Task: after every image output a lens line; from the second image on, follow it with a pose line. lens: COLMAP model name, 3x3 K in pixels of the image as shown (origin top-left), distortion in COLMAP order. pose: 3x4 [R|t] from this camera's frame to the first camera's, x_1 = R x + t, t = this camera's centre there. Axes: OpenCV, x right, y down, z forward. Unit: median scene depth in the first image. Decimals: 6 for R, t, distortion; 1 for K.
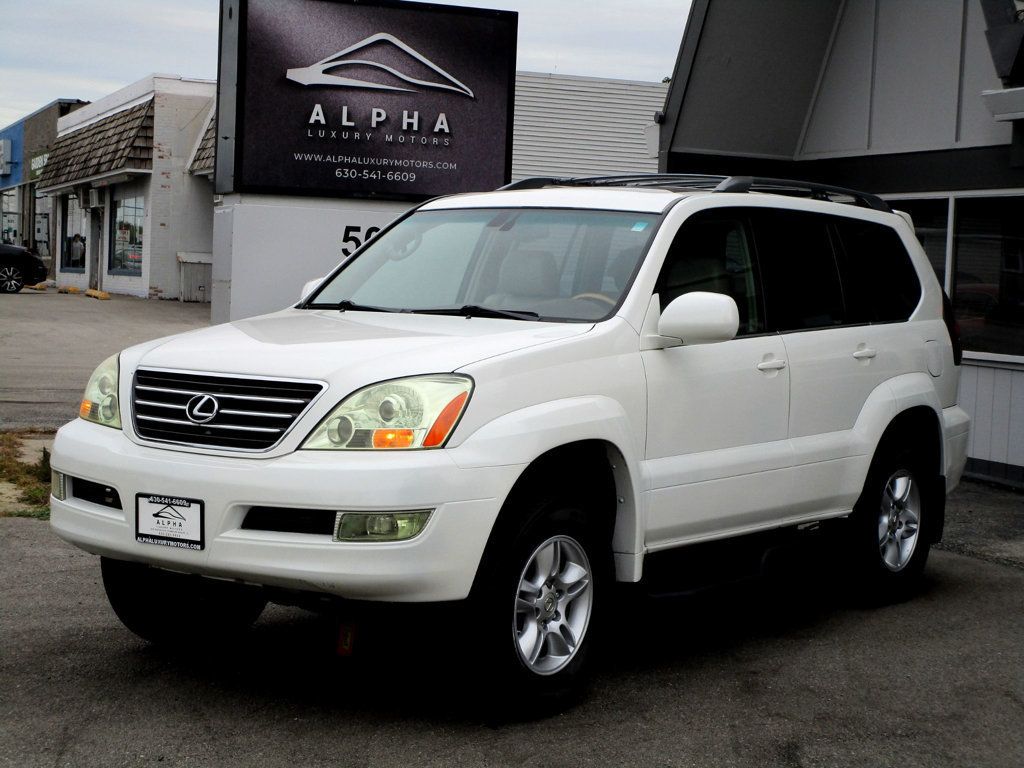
lens RADIAL K [[1836.1, 0, 509.2], [0, 1836.1, 384.1], [0, 0, 1]] dist [-0.015329, 0.000000]
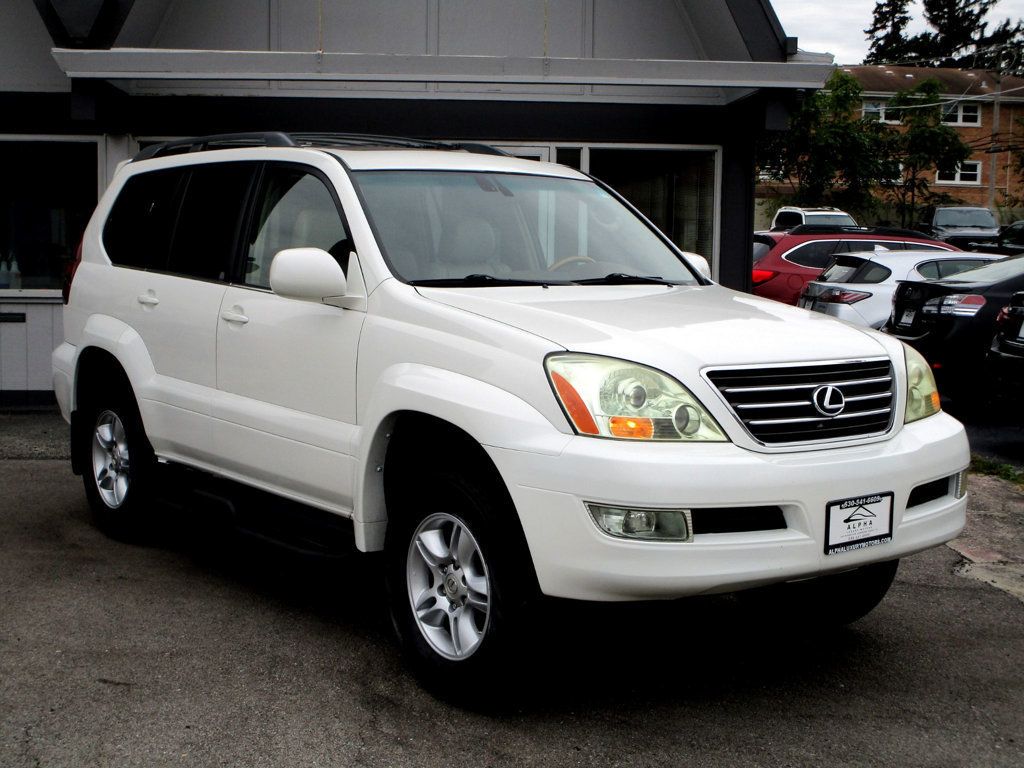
lens RADIAL K [[1439.9, 0, 508.2], [0, 1439.9, 383.1], [0, 0, 1]] dist [-0.115705, 0.000000]
pose [[0.299045, -0.123761, 0.946179, -0.915757], [0.050623, 0.992215, 0.113783, -0.087896], [-0.952895, 0.013872, 0.302982, 0.942082]]
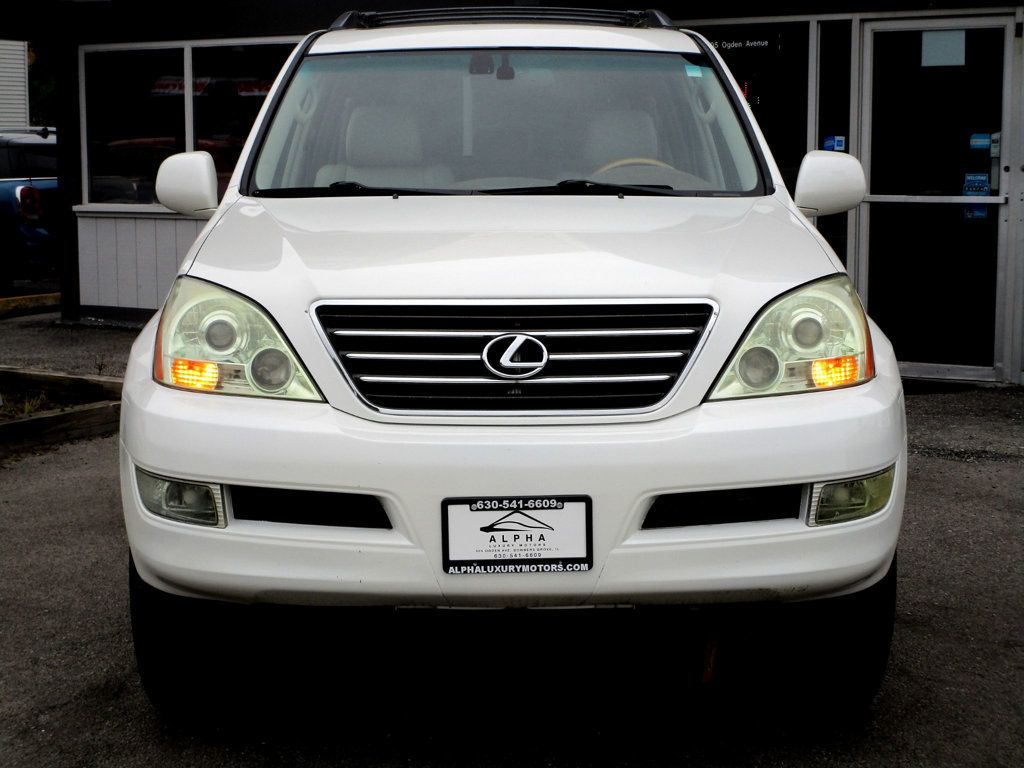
lens RADIAL K [[1836.1, 0, 514.1], [0, 1836.1, 386.4], [0, 0, 1]] dist [-0.015329, 0.000000]
pose [[0.806318, -0.110479, 0.581072, -0.551029], [0.064737, 0.992983, 0.098963, -0.040654], [-0.587928, -0.042179, 0.807813, 0.478441]]
